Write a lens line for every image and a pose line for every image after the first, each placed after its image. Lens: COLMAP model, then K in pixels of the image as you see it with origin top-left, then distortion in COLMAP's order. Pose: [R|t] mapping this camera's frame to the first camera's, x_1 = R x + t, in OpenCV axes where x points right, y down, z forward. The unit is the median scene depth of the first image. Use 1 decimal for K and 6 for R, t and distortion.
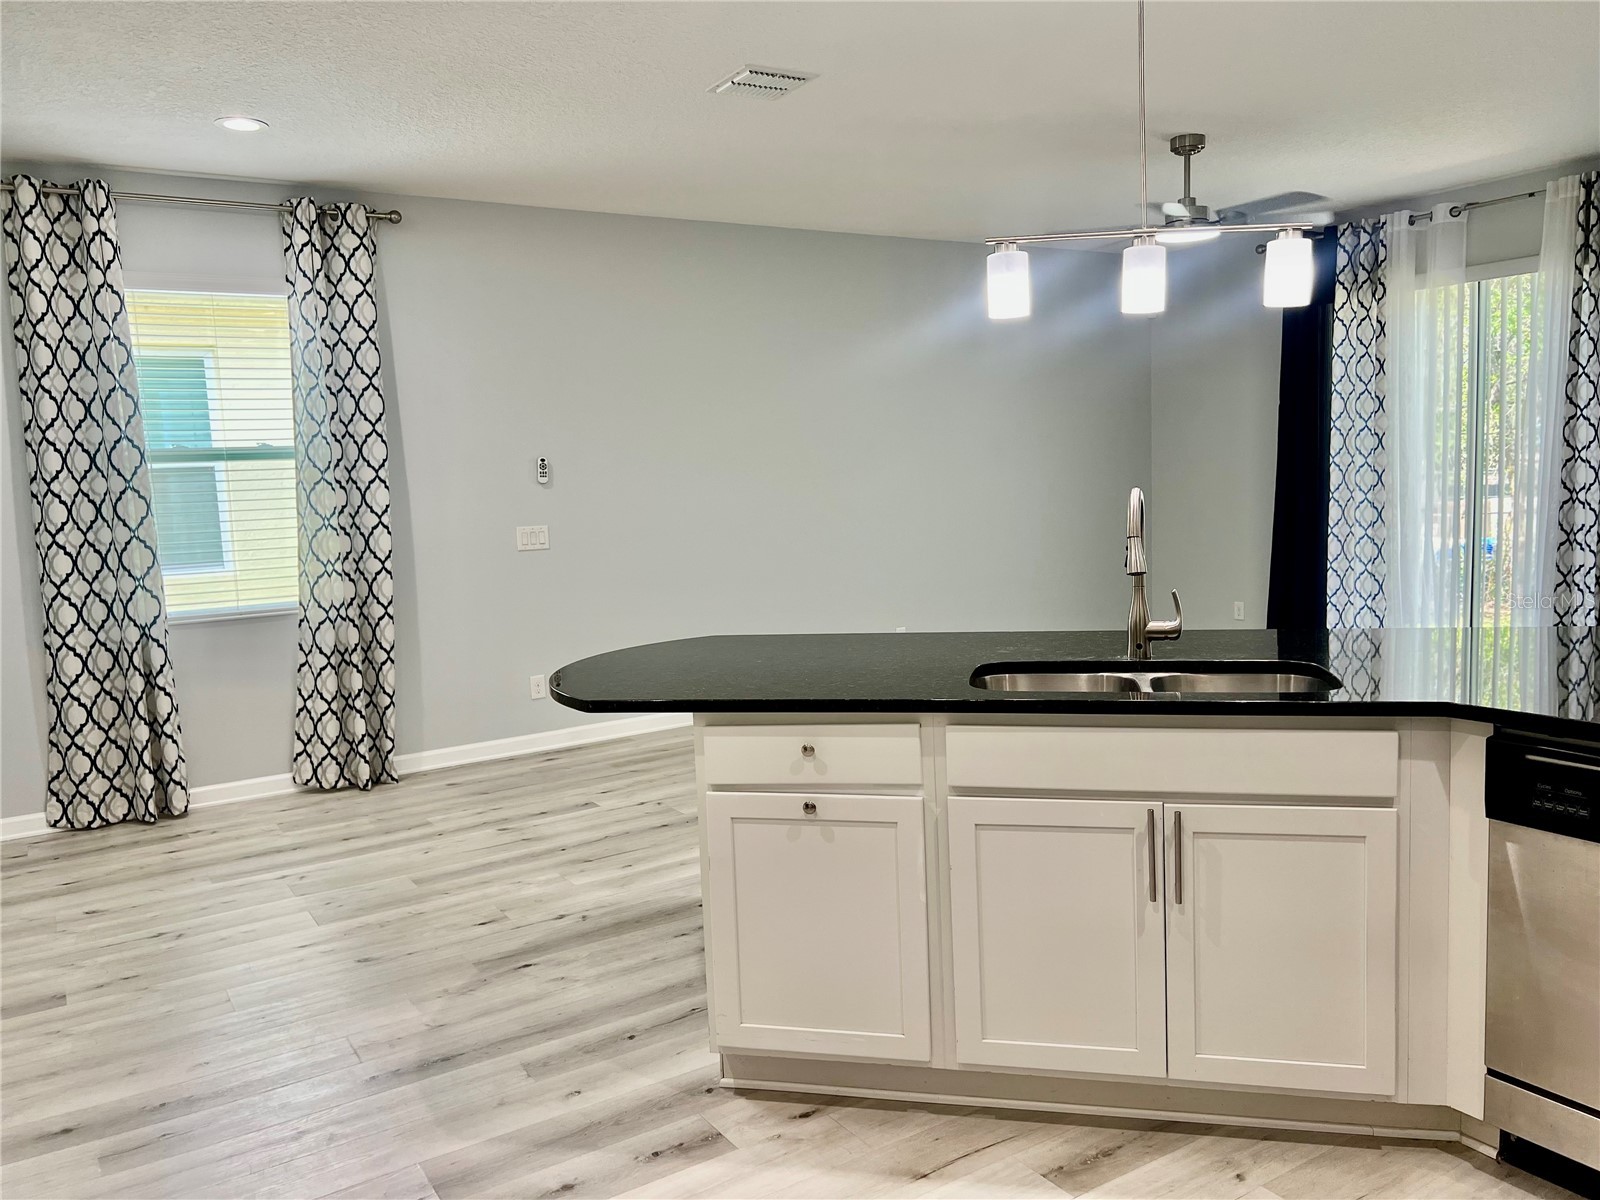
lens RADIAL K [[1210.1, 0, 800.0], [0, 1210.1, 600.6], [0, 0, 1]] dist [-0.001902, -0.001971]
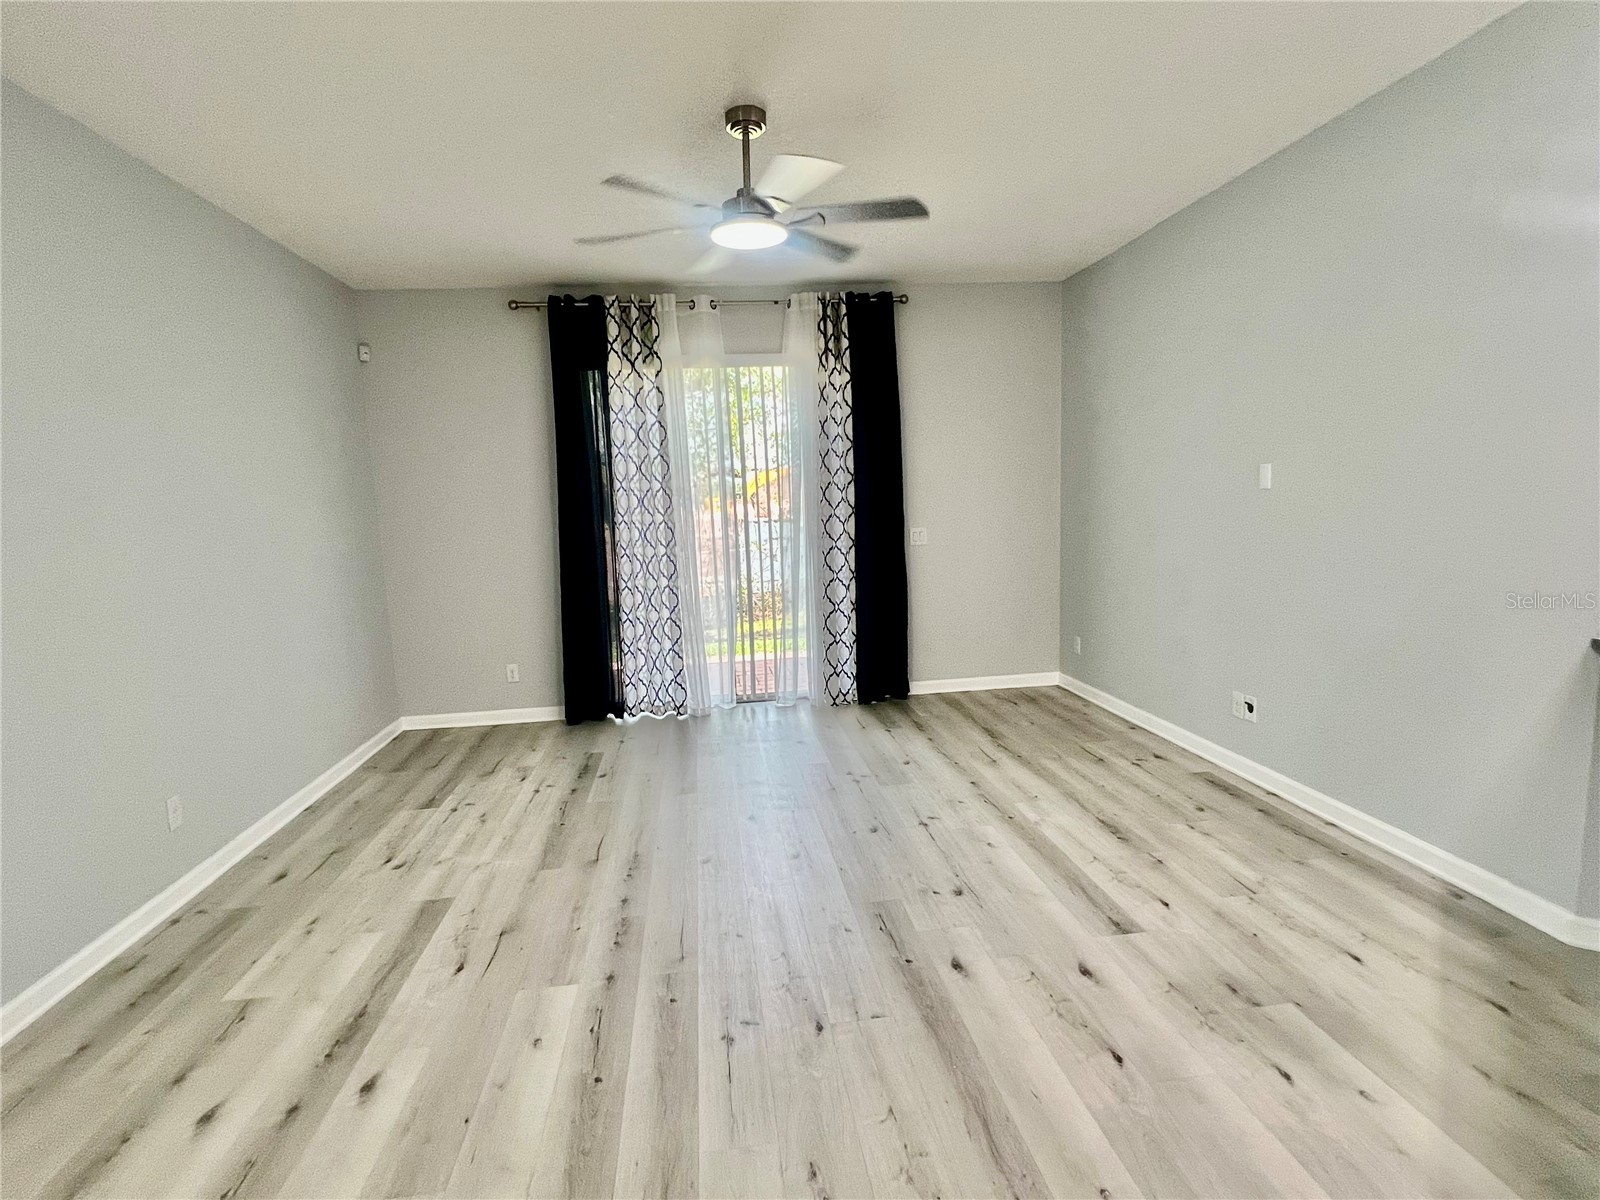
lens RADIAL K [[790.6, 0, 797.5], [0, 790.6, 600.5], [0, 0, 1]] dist [0.000738, 0.000030]
pose [[0.426929, -0.092302, 0.899562, -0.134542], [0.124967, 0.991254, 0.042402, -0.064288], [-0.895608, 0.094313, 0.434730, 0.640089]]
